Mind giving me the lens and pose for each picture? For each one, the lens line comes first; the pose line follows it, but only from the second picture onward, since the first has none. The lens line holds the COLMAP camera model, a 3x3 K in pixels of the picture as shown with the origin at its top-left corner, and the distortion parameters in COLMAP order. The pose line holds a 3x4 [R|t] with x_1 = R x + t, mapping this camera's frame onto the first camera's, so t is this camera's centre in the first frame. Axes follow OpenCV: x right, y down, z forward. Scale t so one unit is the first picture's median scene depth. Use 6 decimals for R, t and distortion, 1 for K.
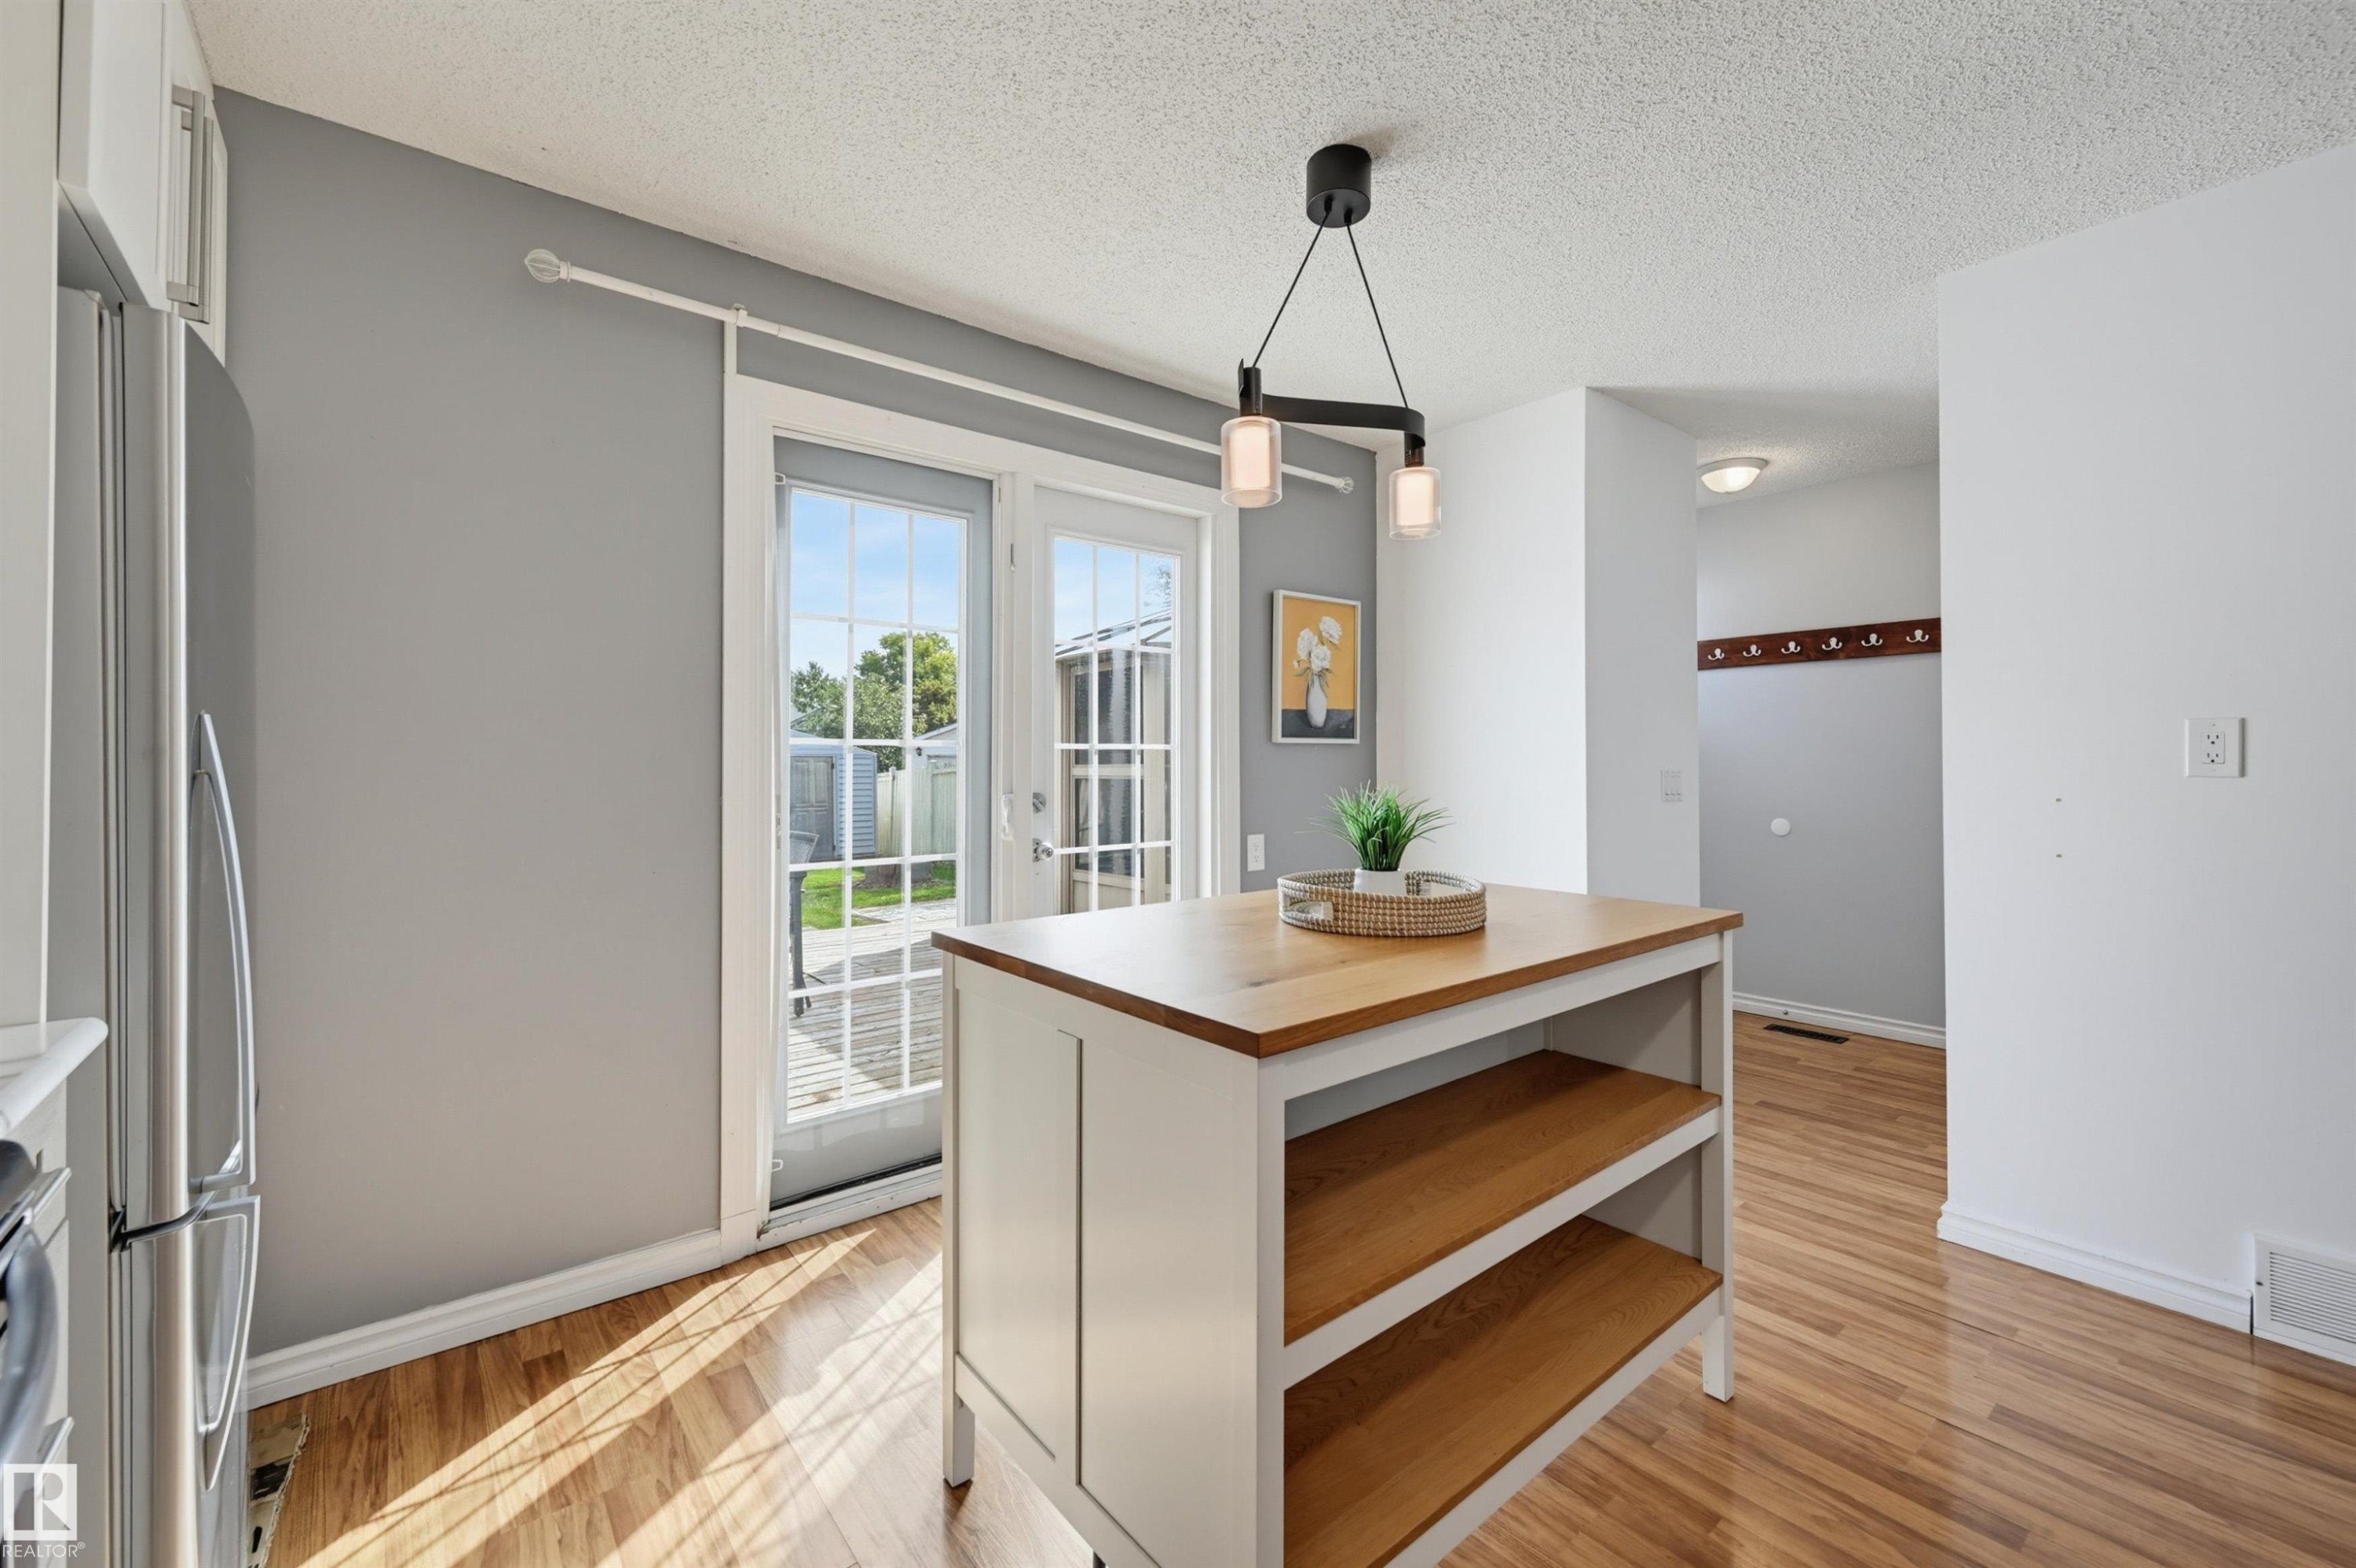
lens RADIAL K [[968.7, 0, 1183.4], [0, 968.7, 748.1], [0, 0, 1]] dist [0.000923, 0.000207]
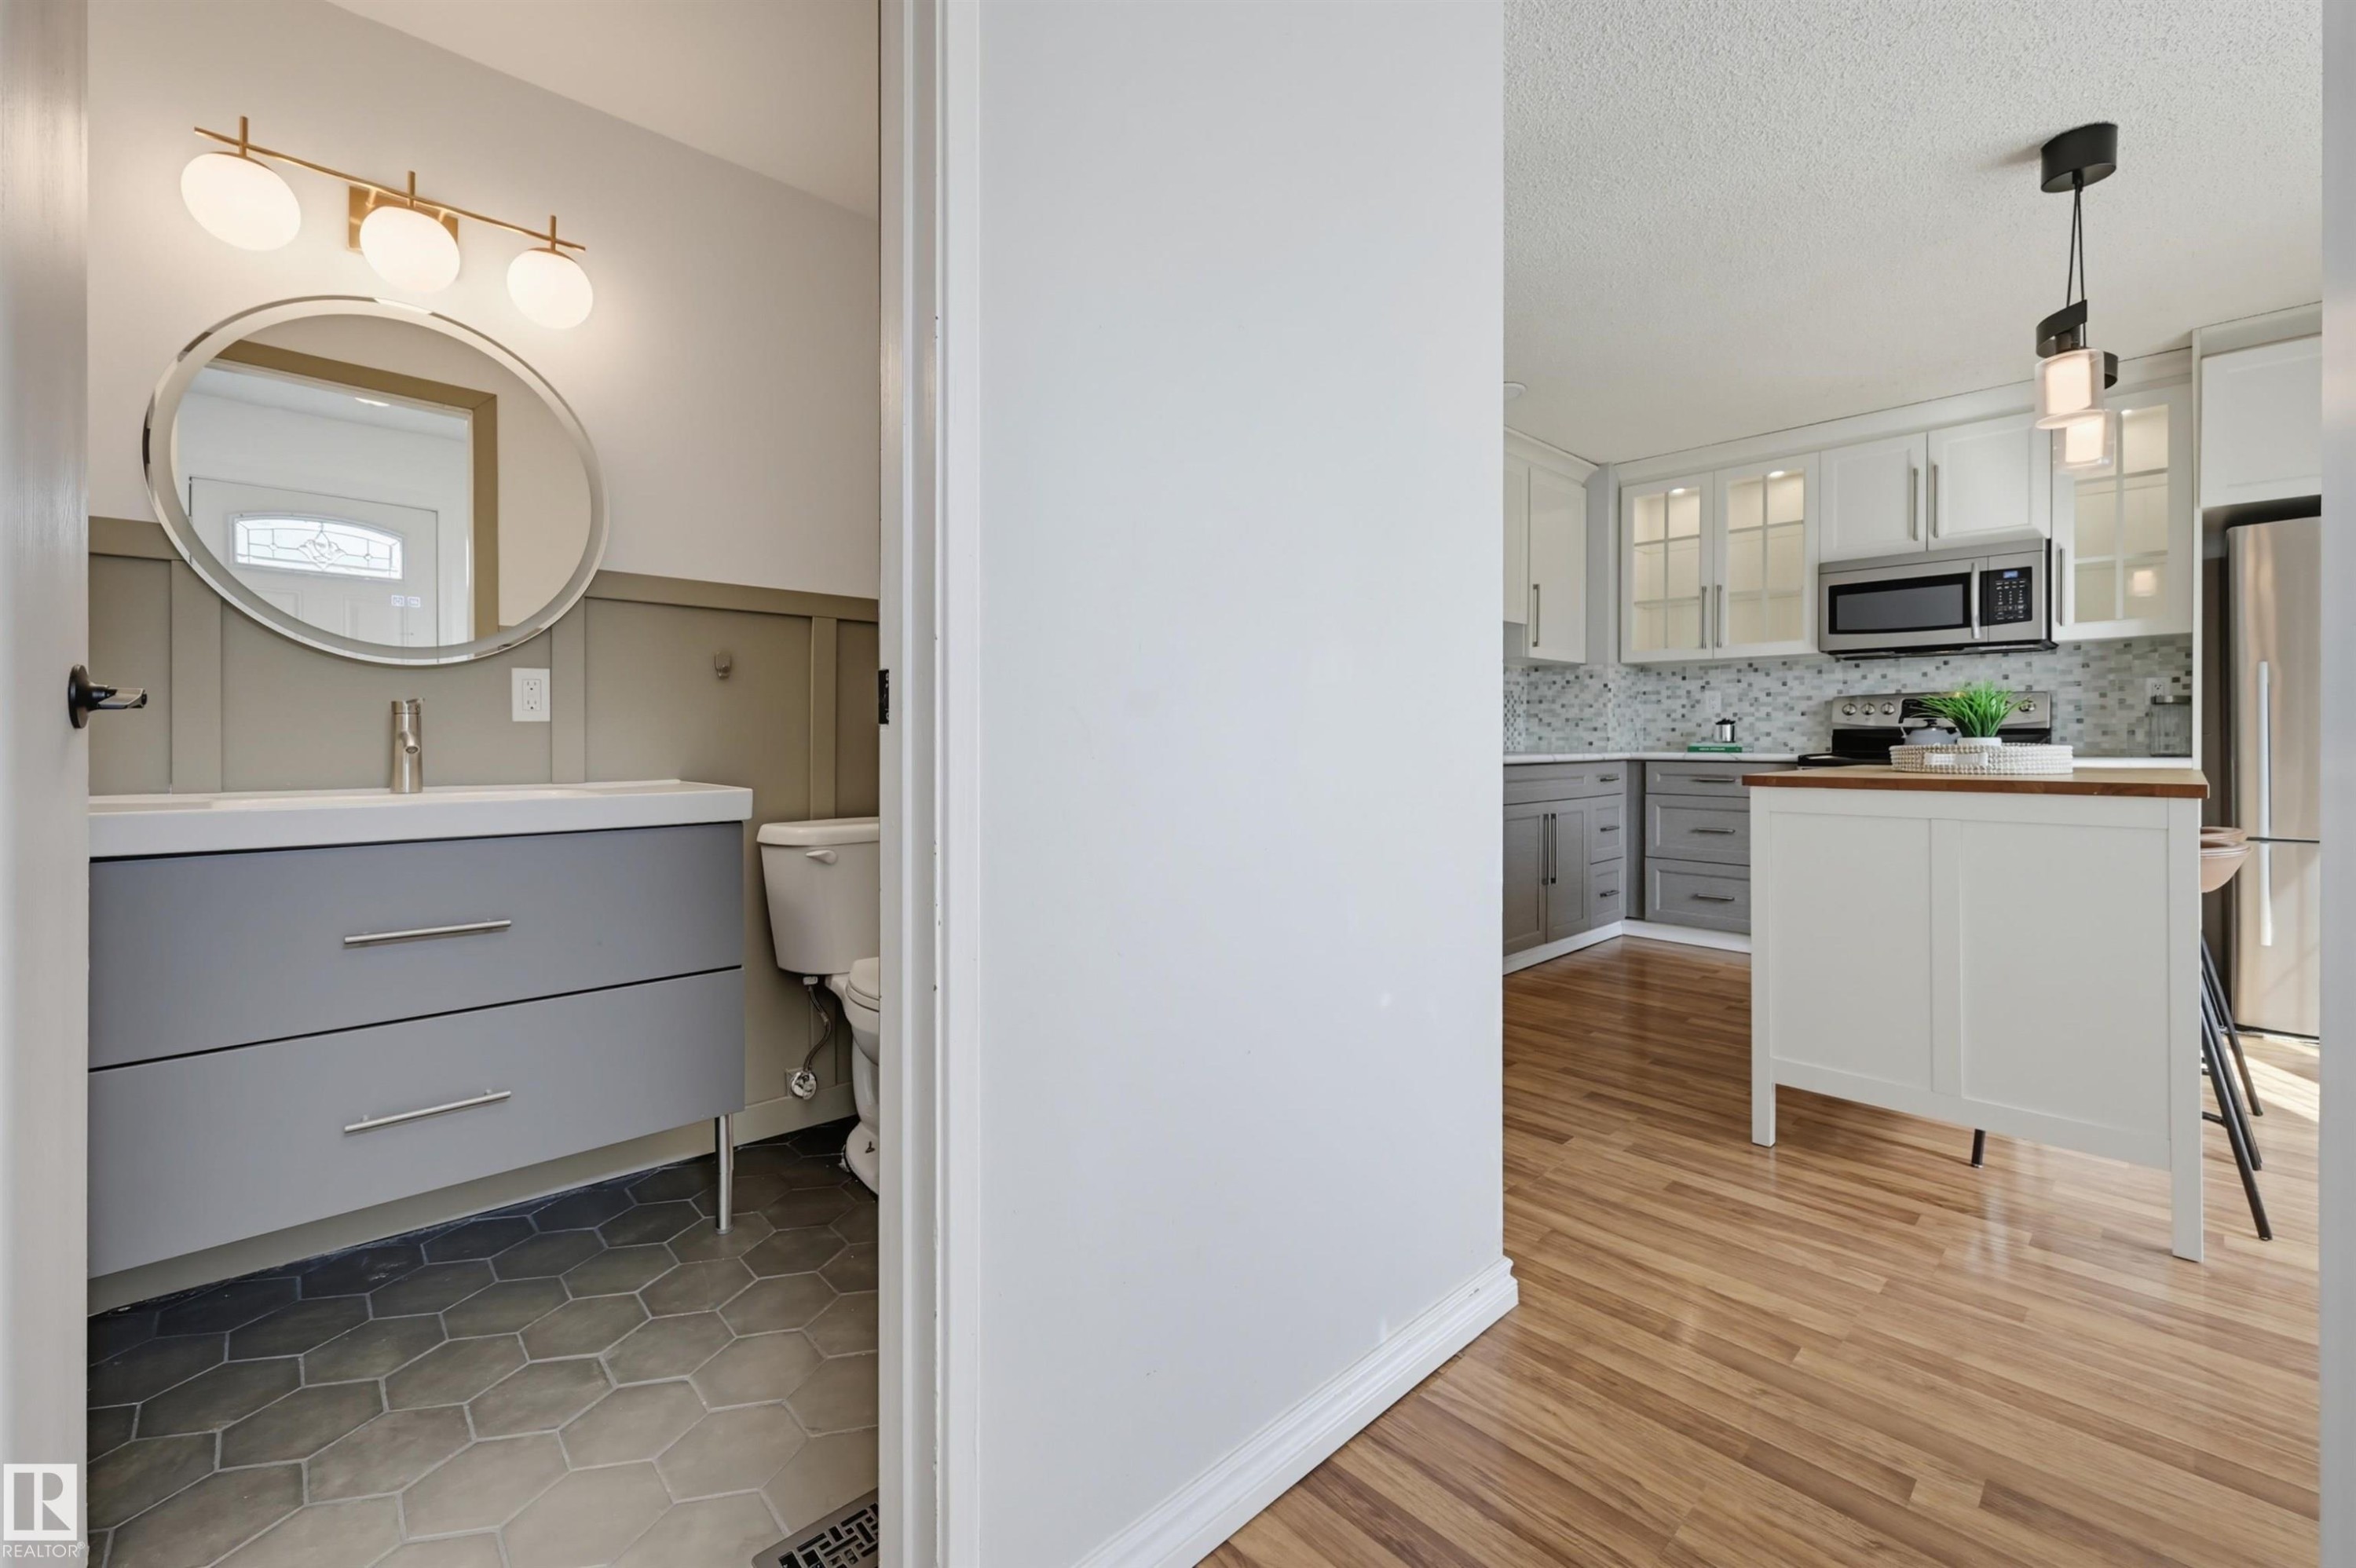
lens RADIAL K [[968.7, 0, 1183.4], [0, 968.7, 748.1], [0, 0, 1]] dist [0.000923, 0.000207]
pose [[-0.997366, -0.000562, -0.072530, 1.288609], [-0.000256, 0.999991, -0.004237, 0.123733], [0.072531, -0.004208, -0.997357, 2.029698]]
